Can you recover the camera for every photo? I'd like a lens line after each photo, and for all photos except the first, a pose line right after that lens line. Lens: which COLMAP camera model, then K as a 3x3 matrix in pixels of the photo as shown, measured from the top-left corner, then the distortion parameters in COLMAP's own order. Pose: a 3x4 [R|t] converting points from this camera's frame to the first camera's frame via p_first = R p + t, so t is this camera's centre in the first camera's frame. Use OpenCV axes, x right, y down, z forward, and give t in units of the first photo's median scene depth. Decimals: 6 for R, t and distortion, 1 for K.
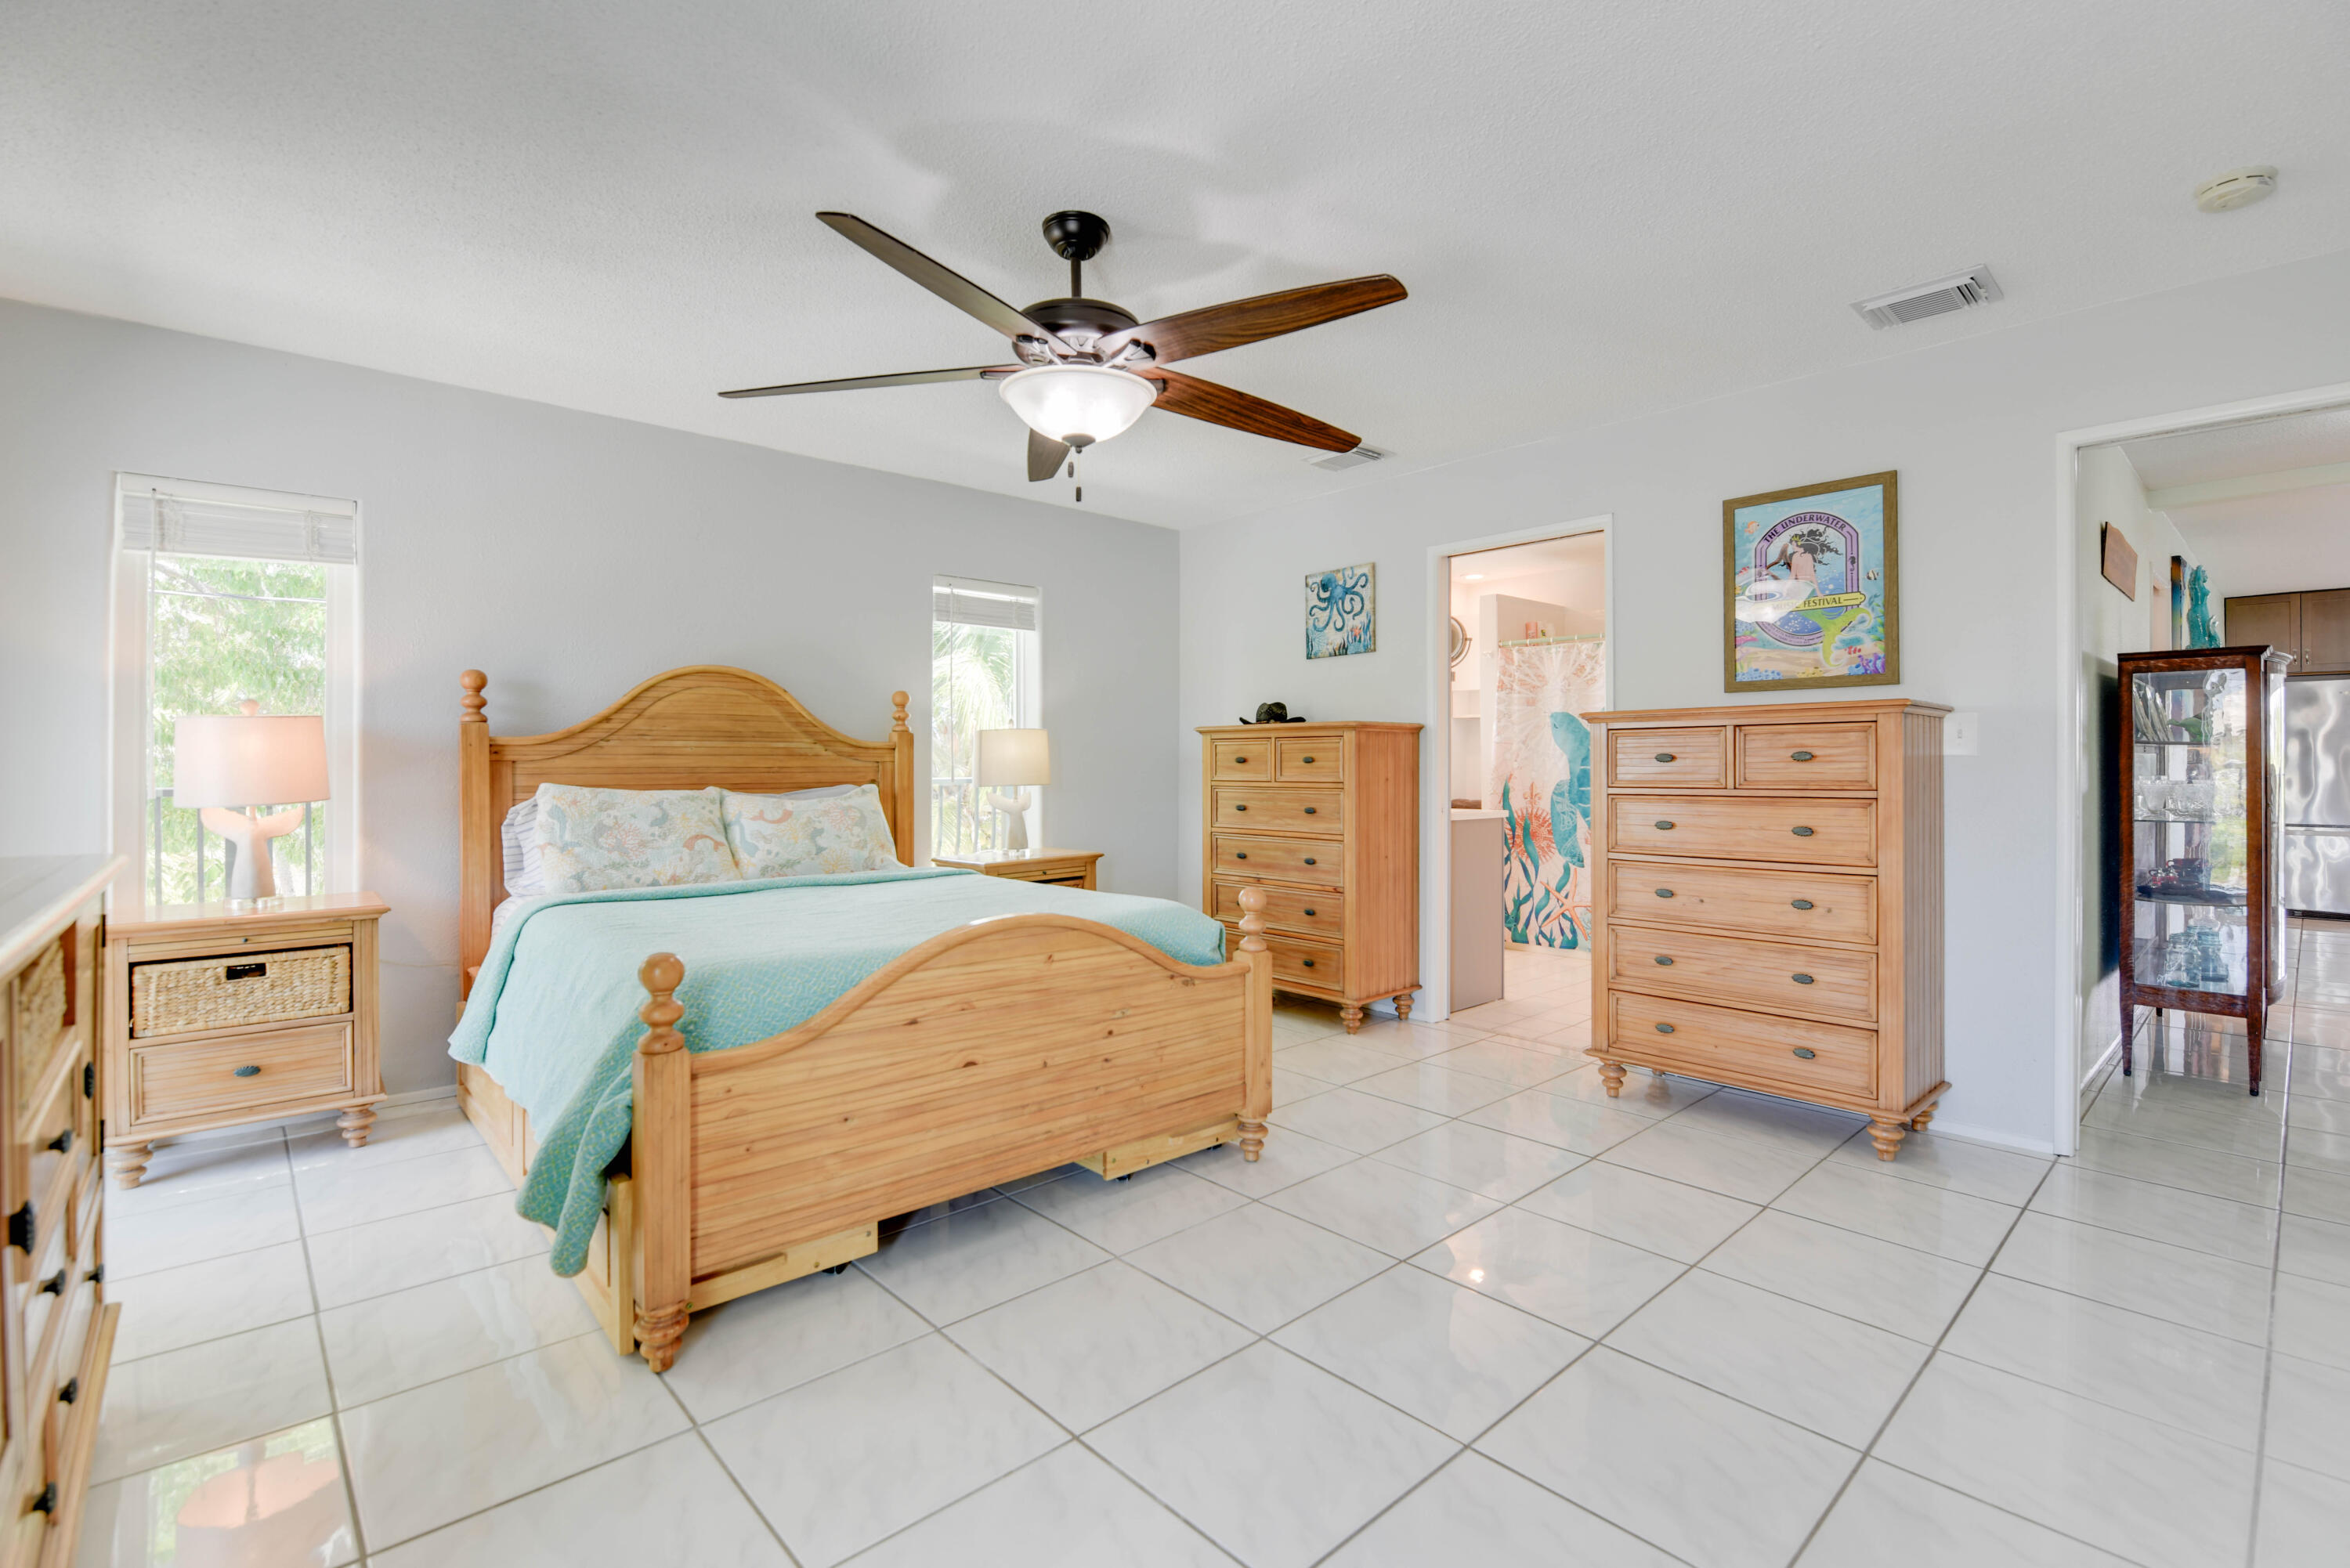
lens RADIAL K [[1045.2, 0, 1171.2], [0, 1045.2, 779.0], [0, 0, 1]] dist [-0.008015, -0.000755]
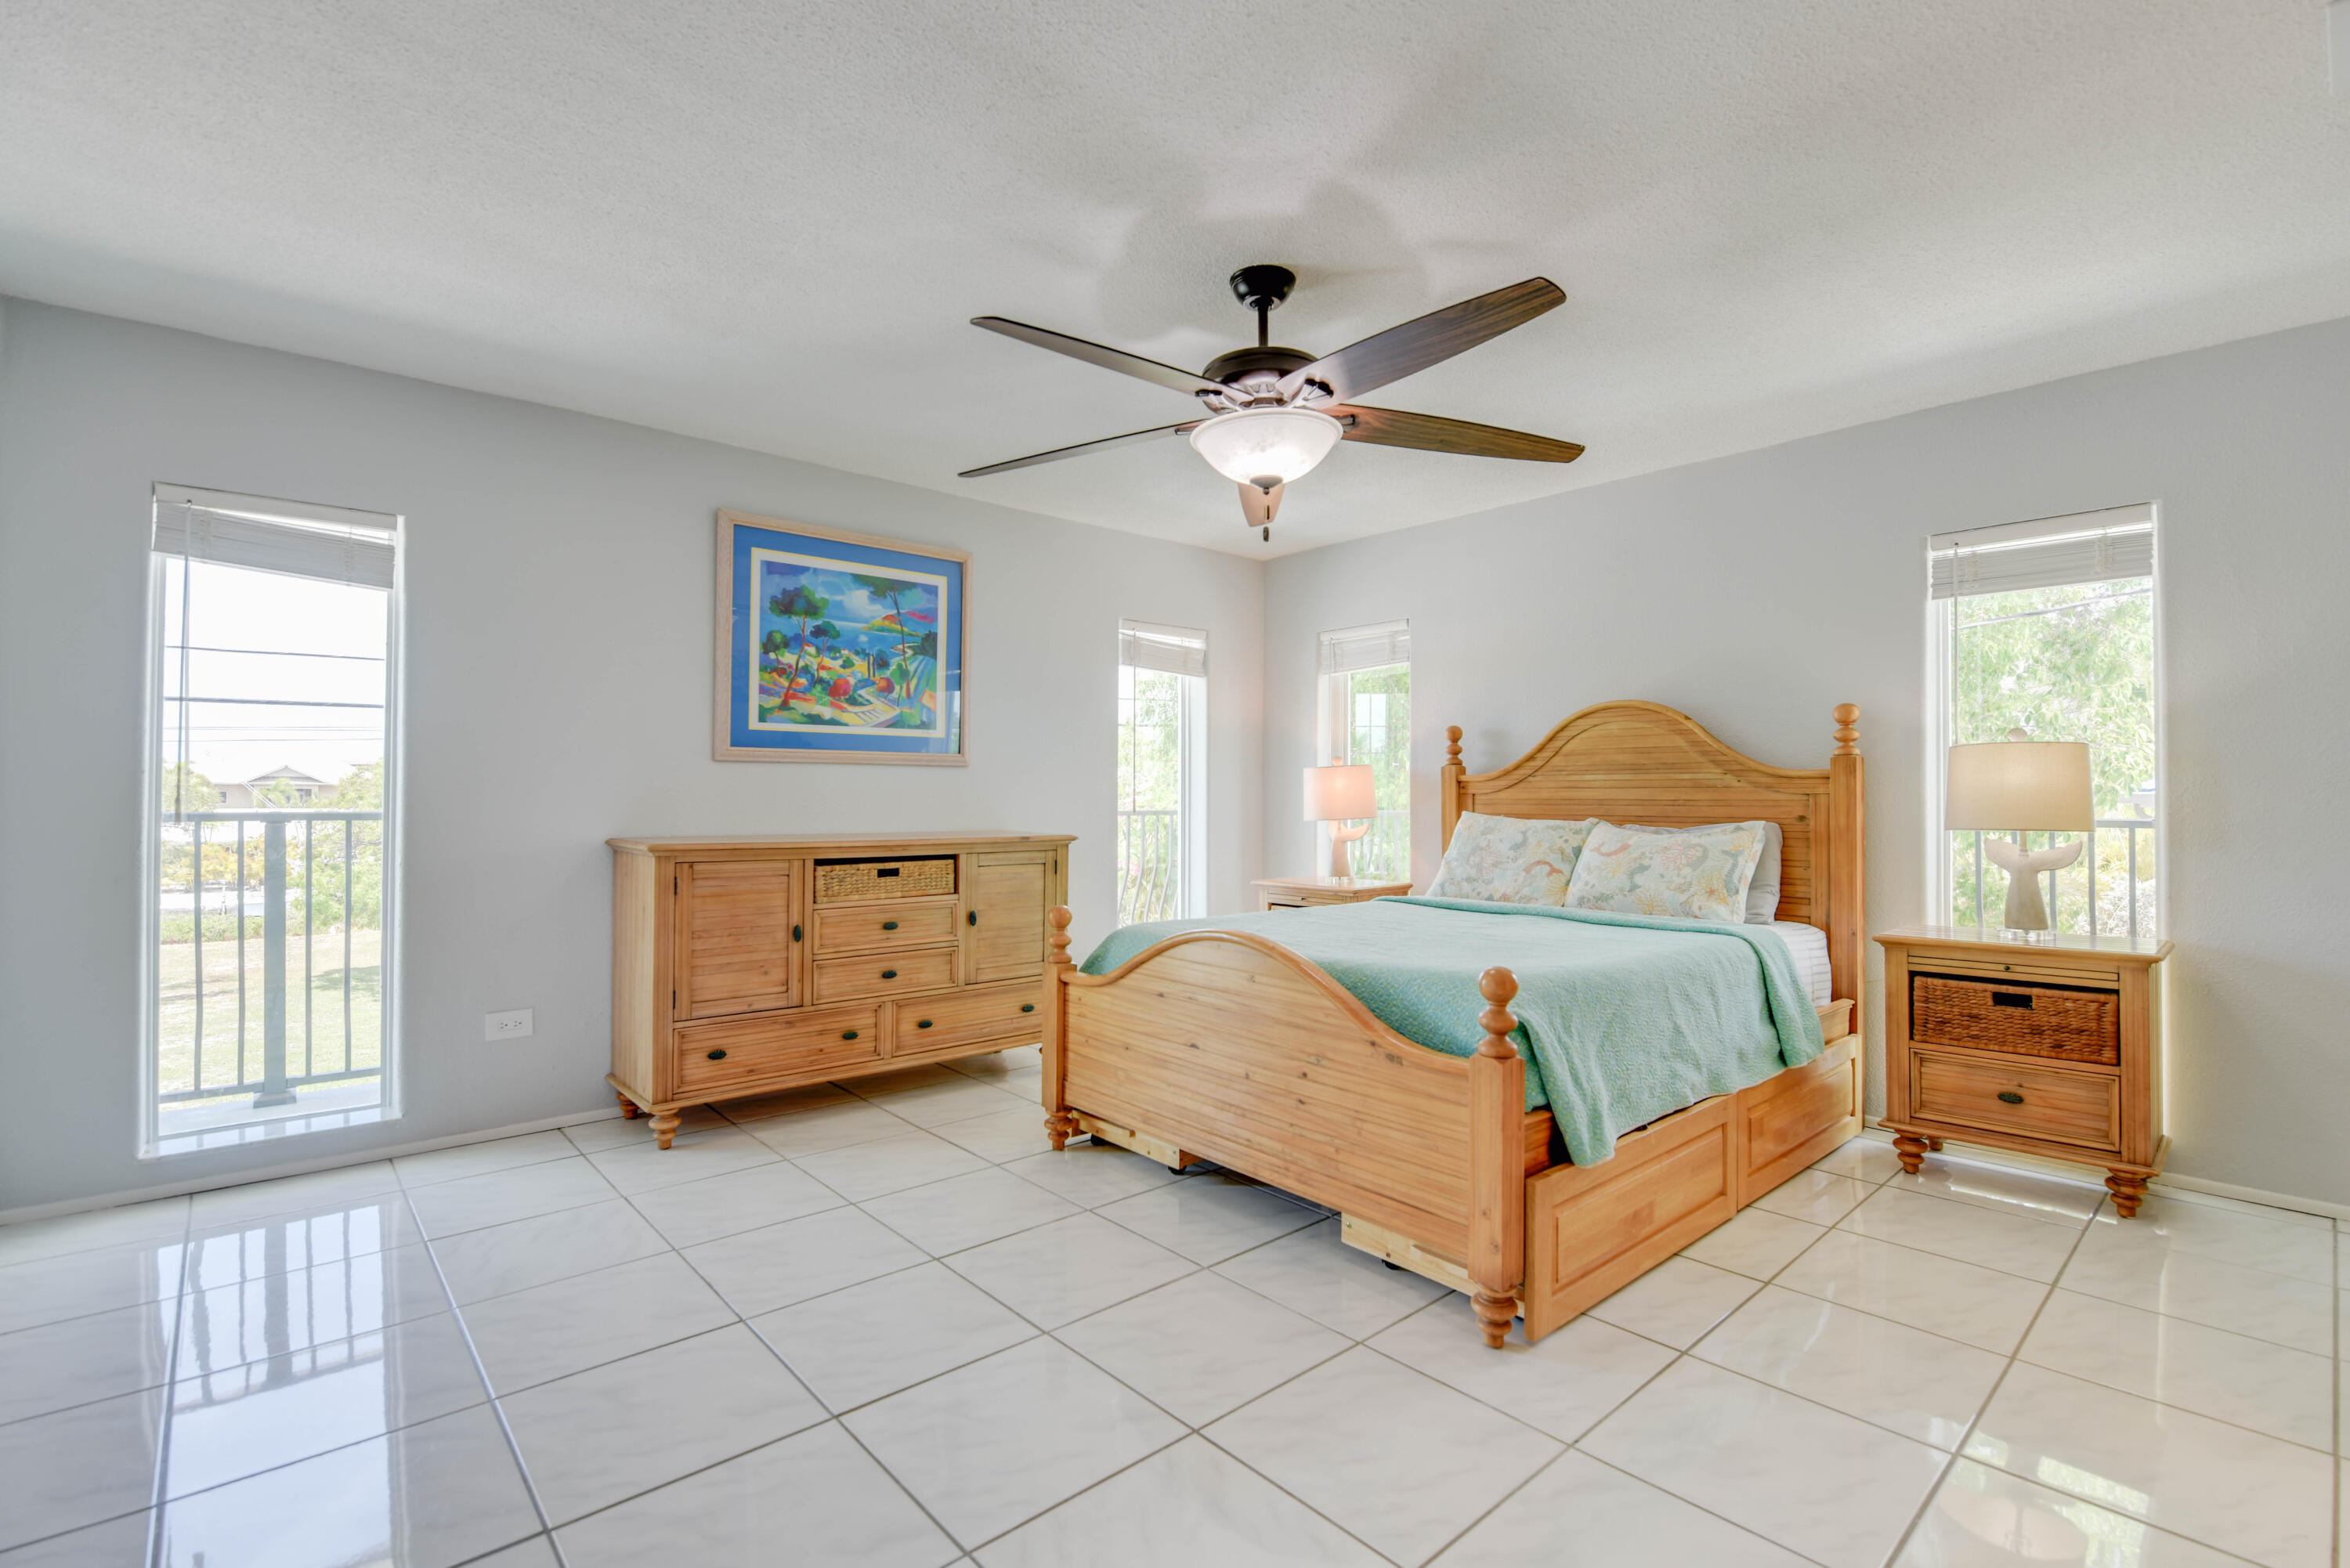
lens RADIAL K [[1045.2, 0, 1173.5], [0, 1045.2, 788.4], [0, 0, 1]] dist [-0.008015, -0.000755]
pose [[-0.005446, -0.008234, -0.999951, 0.600913], [-0.018284, 0.999800, -0.008134, -0.006178], [0.999818, 0.018239, -0.005595, 0.585189]]
